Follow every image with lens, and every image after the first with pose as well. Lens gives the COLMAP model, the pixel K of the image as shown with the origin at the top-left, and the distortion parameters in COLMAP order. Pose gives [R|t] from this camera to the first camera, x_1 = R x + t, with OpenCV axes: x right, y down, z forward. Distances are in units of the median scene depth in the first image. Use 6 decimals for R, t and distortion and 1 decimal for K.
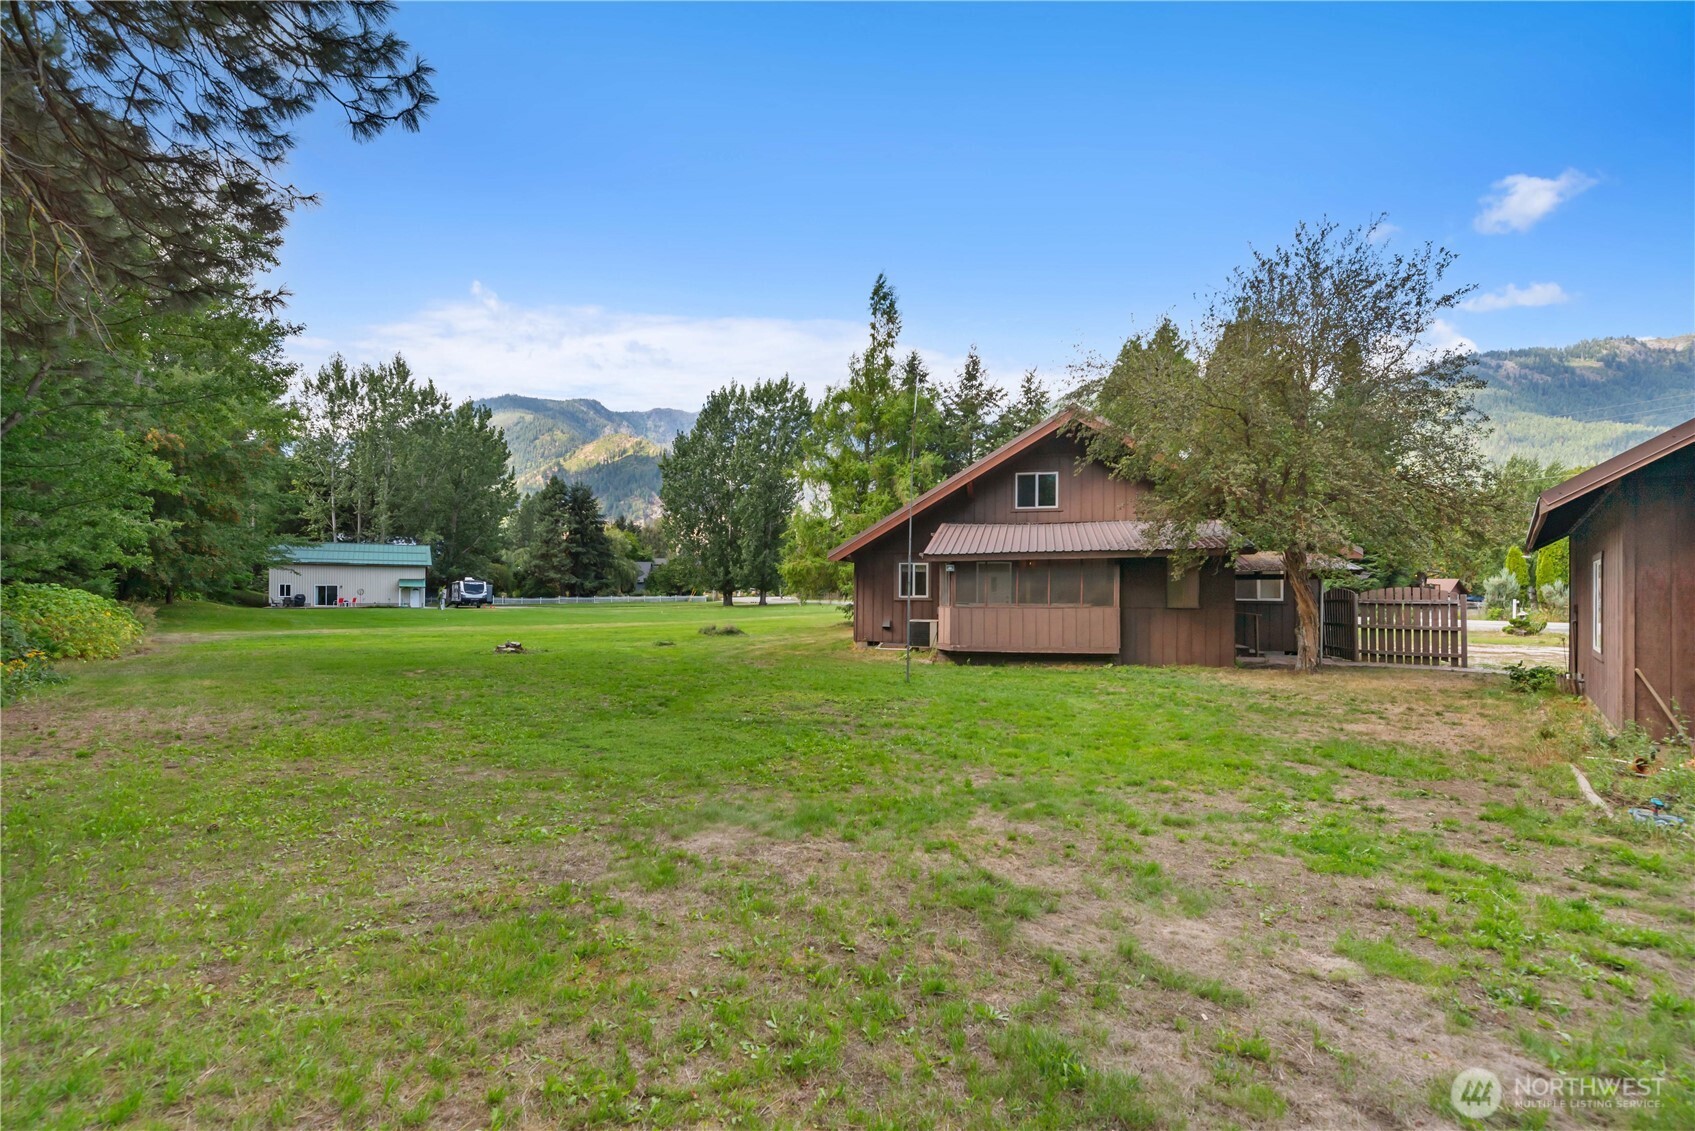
lens RADIAL K [[738.5, 0, 848.7], [0, 738.5, 580.5], [0, 0, 1]] dist [0.000676, 0.000174]
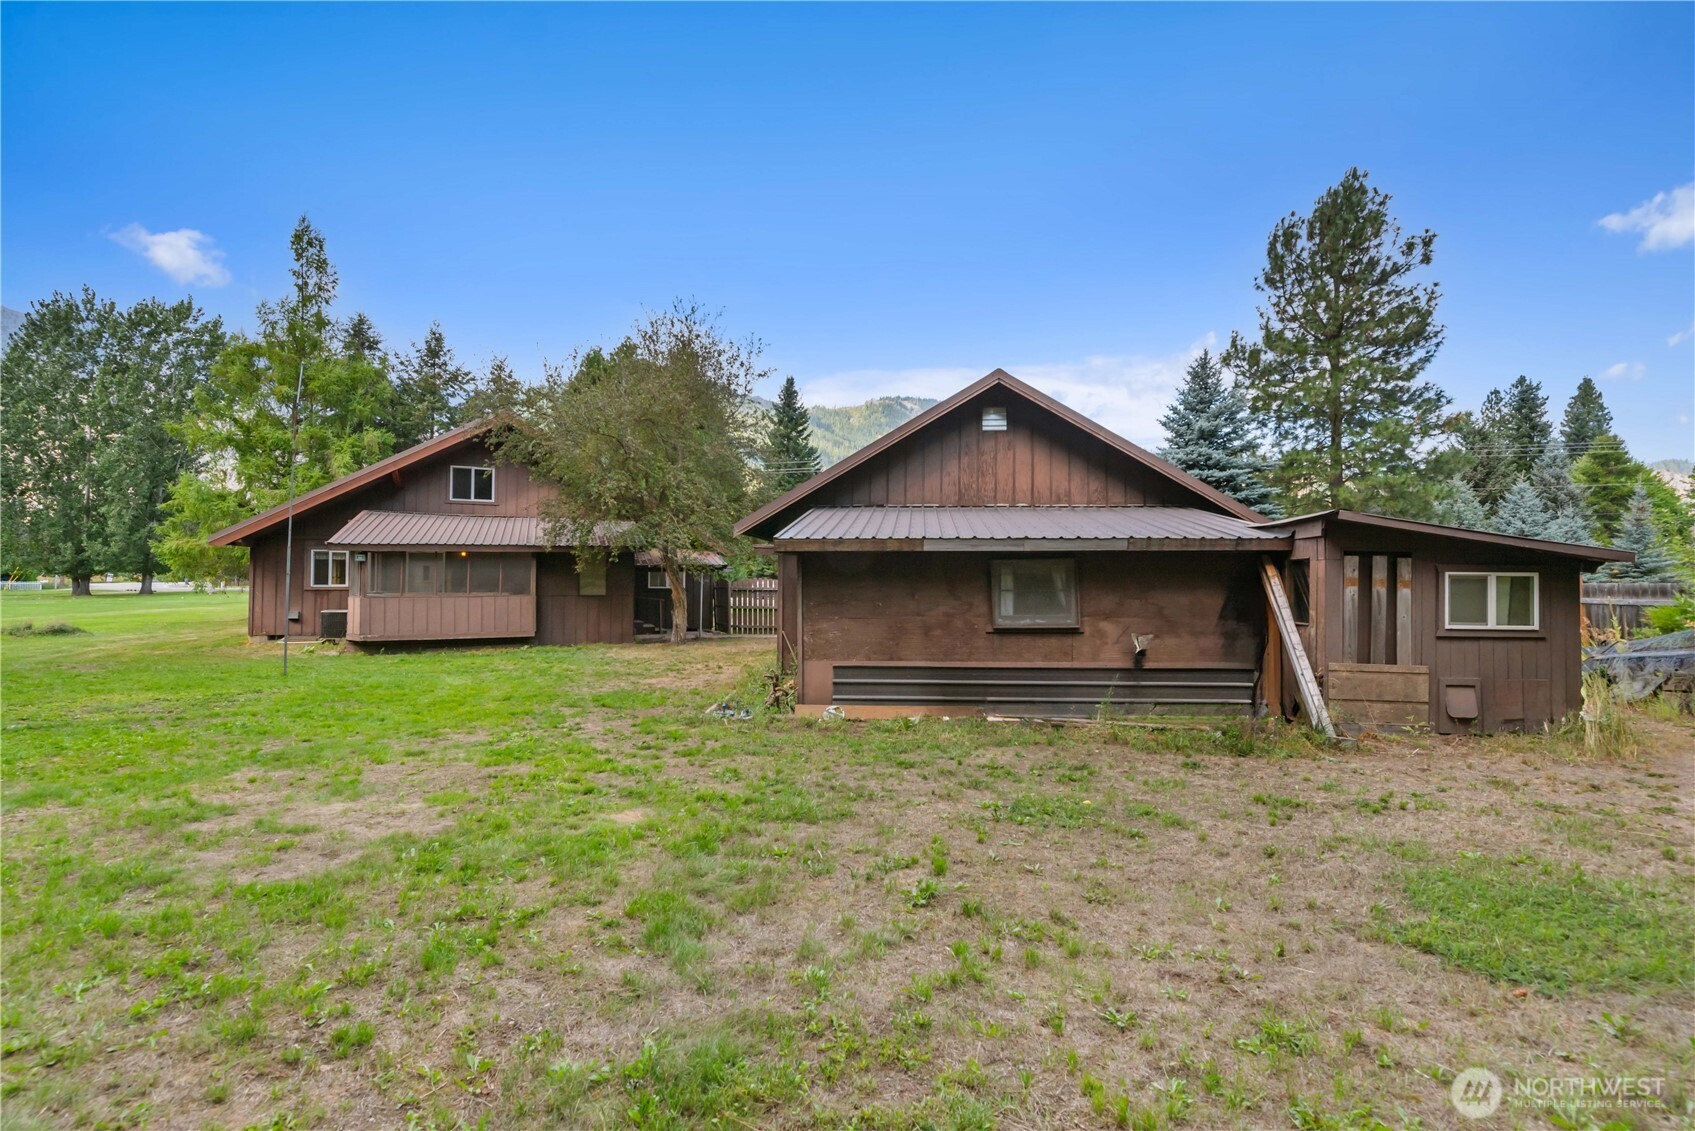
lens RADIAL K [[729.8, 0, 854.3], [0, 729.8, 573.6], [0, 0, 1]] dist [-0.000802, -0.000916]
pose [[0.800689, 0.006978, 0.599040, 0.043359], [-0.013411, 0.999890, 0.006277, -0.005435], [-0.598930, -0.013060, 0.800695, -0.095168]]
